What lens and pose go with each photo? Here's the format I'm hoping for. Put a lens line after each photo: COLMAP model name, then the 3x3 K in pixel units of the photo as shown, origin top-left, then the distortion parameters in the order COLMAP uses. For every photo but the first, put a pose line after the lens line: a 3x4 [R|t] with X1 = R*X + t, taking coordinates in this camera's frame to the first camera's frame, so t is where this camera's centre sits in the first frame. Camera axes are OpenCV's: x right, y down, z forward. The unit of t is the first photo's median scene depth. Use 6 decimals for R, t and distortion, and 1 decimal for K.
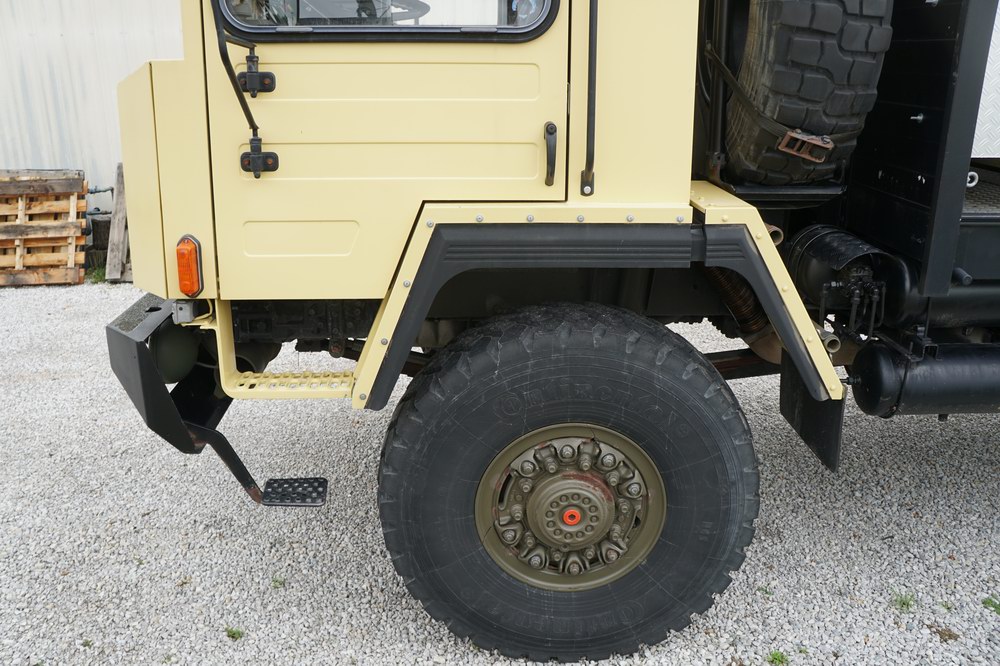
lens RADIAL K [[883.1, 0, 500.0], [0, 883.1, 333.0], [0, 0, 1]] dist [-0.148264, 0.178473]
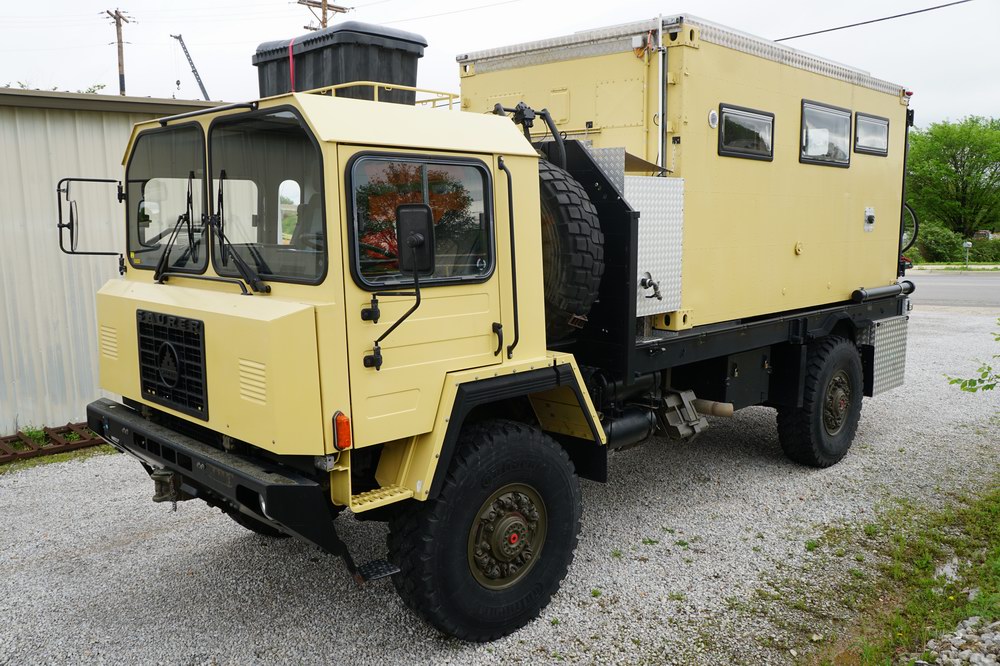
lens RADIAL K [[883.1, 0, 500.0], [0, 883.1, 333.0], [0, 0, 1]] dist [-0.148264, 0.178473]
pose [[0.725558, -0.096523, 0.681358, -1.153535], [0.210014, 0.973938, -0.085667, -0.049569], [-0.655332, 0.205251, 0.726920, -0.363713]]
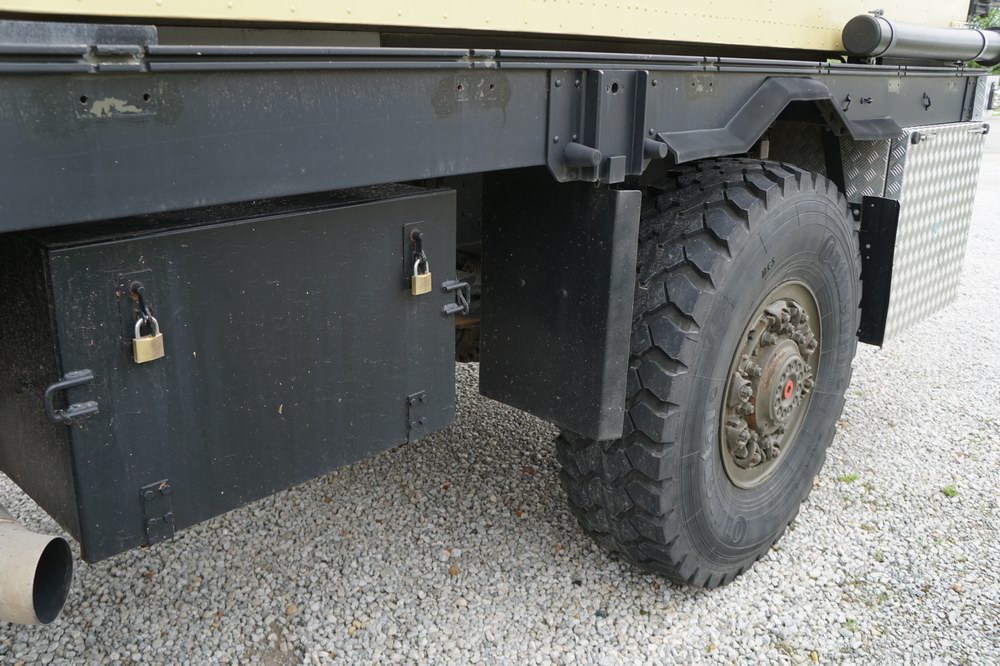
lens RADIAL K [[883.1, 0, 500.0], [0, 883.1, 333.0], [0, 0, 1]] dist [-0.148264, 0.178473]
pose [[0.713244, -0.202717, 0.670961, 0.933055], [0.198756, 0.976465, 0.083738, -0.014074], [-0.672145, 0.073633, 0.736749, 0.628035]]
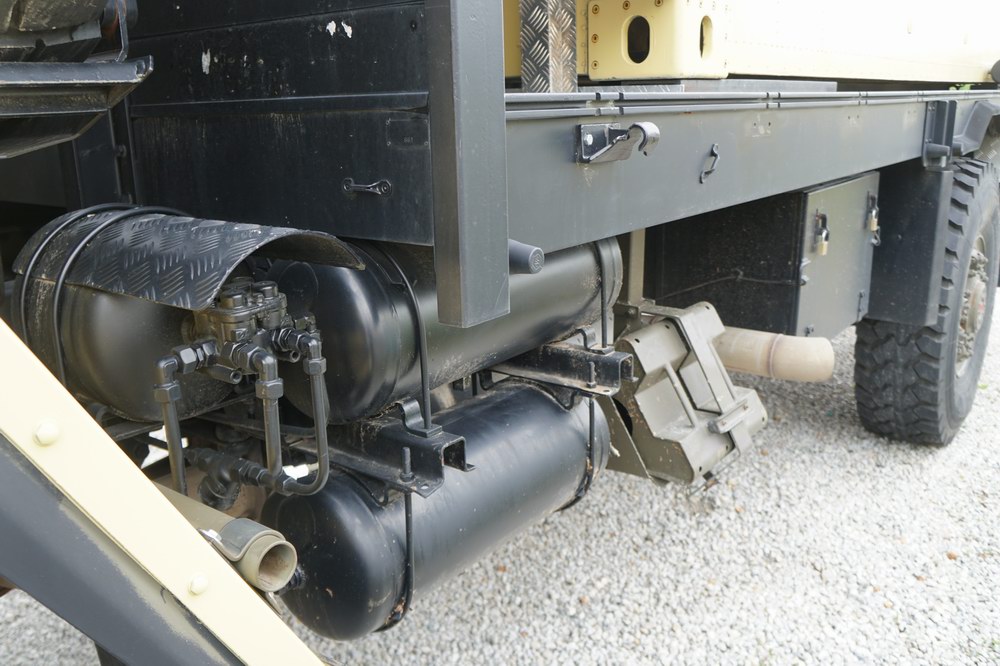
lens RADIAL K [[850.0, 0, 469.1], [0, 850.0, 333.3], [0, 0, 1]] dist [-0.050665, -0.001299]
pose [[0.666709, -0.216412, 0.713208, 0.246540], [0.263185, 0.963630, 0.046373, -0.055296], [-0.697304, 0.156788, 0.699417, 0.753672]]
